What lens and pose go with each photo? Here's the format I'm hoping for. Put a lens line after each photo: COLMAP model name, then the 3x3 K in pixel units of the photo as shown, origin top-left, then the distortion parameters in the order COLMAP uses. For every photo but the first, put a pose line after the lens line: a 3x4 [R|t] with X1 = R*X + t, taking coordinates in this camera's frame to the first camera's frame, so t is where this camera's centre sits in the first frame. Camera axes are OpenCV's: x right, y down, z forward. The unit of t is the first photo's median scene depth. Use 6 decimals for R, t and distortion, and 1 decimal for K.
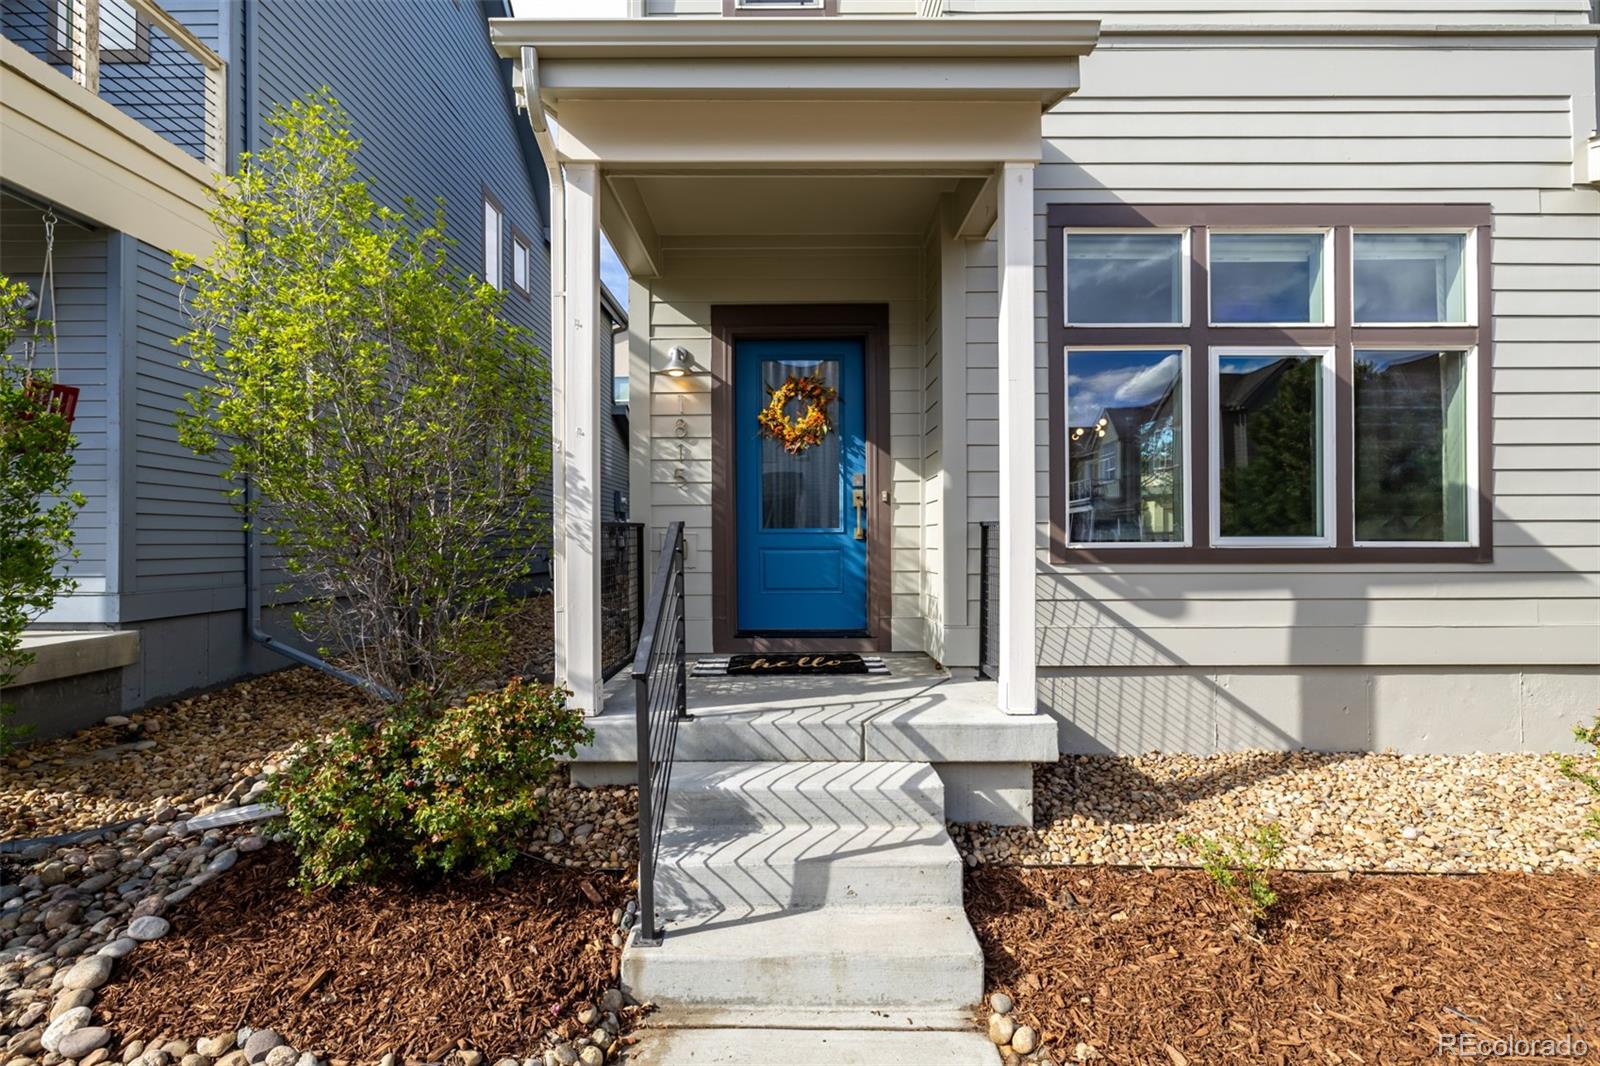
lens RADIAL K [[731.0, 0, 796.9], [0, 731.0, 540.4], [0, 0, 1]] dist [-0.008436, 0.000068]
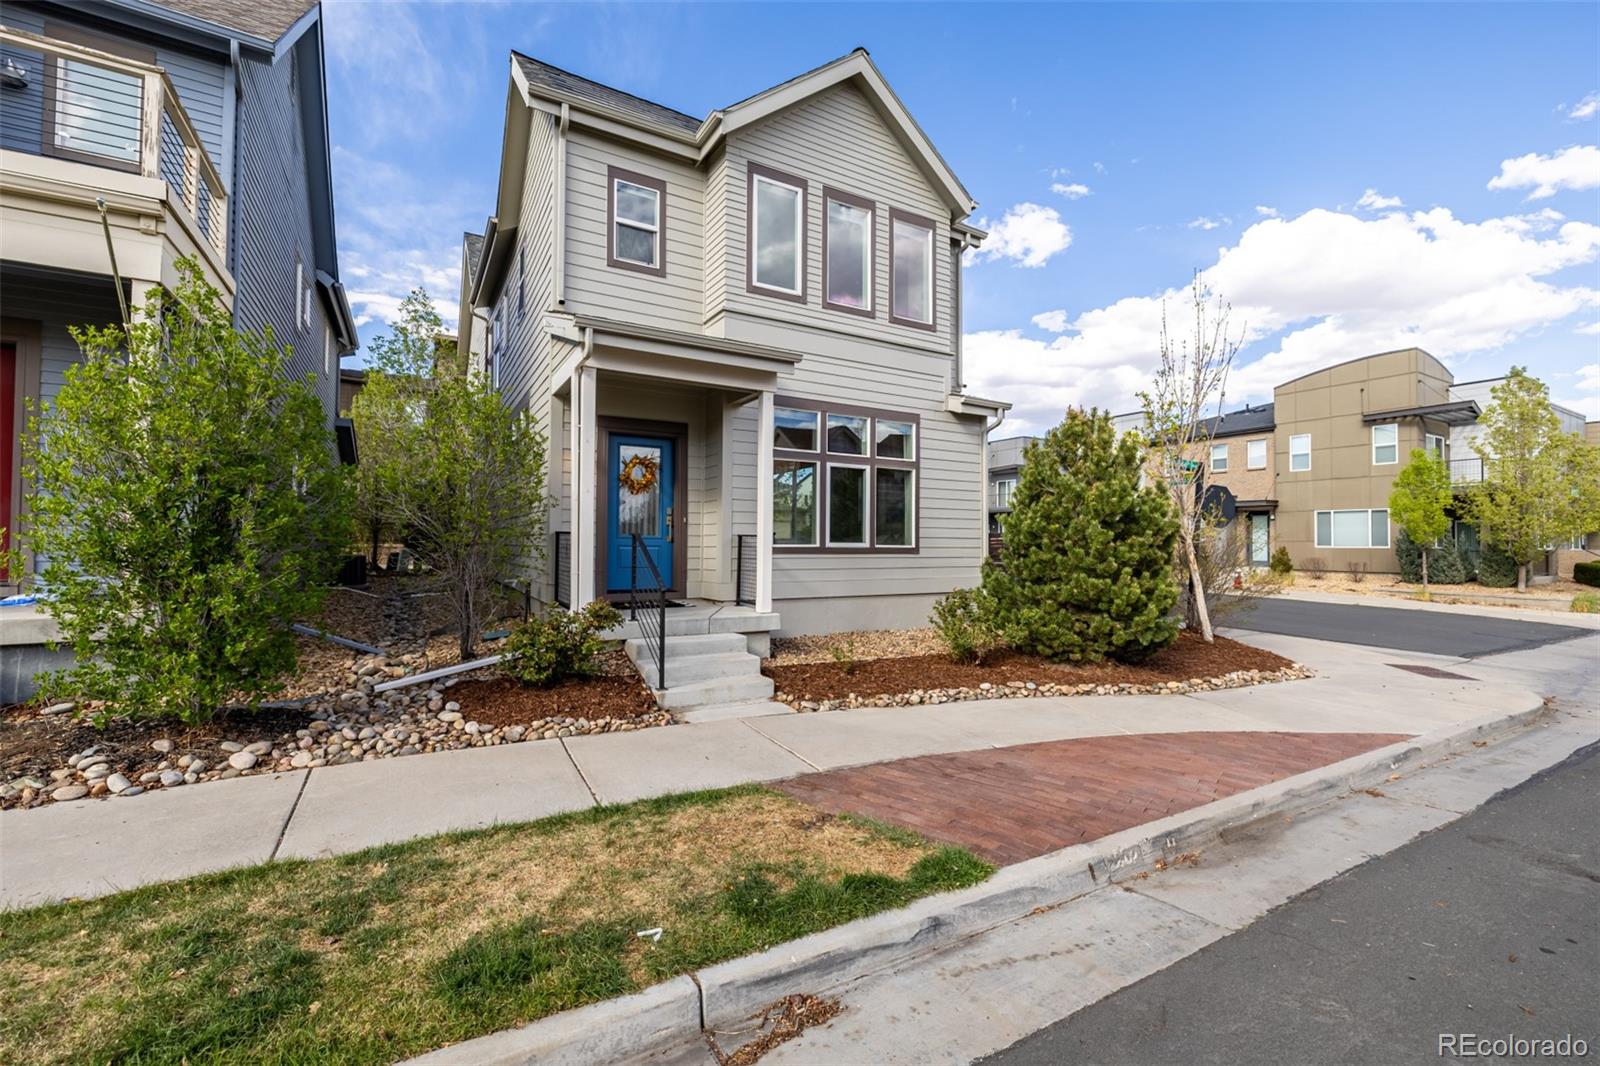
lens RADIAL K [[671.5, 0, 798.0], [0, 671.5, 534.6], [0, 0, 1]] dist [-0.003185, 0.000704]
pose [[0.860944, 0.017635, 0.508393, -0.614841], [-0.010283, 0.999798, -0.017266, 0.008415], [-0.508595, 0.009638, 0.860952, -0.822155]]
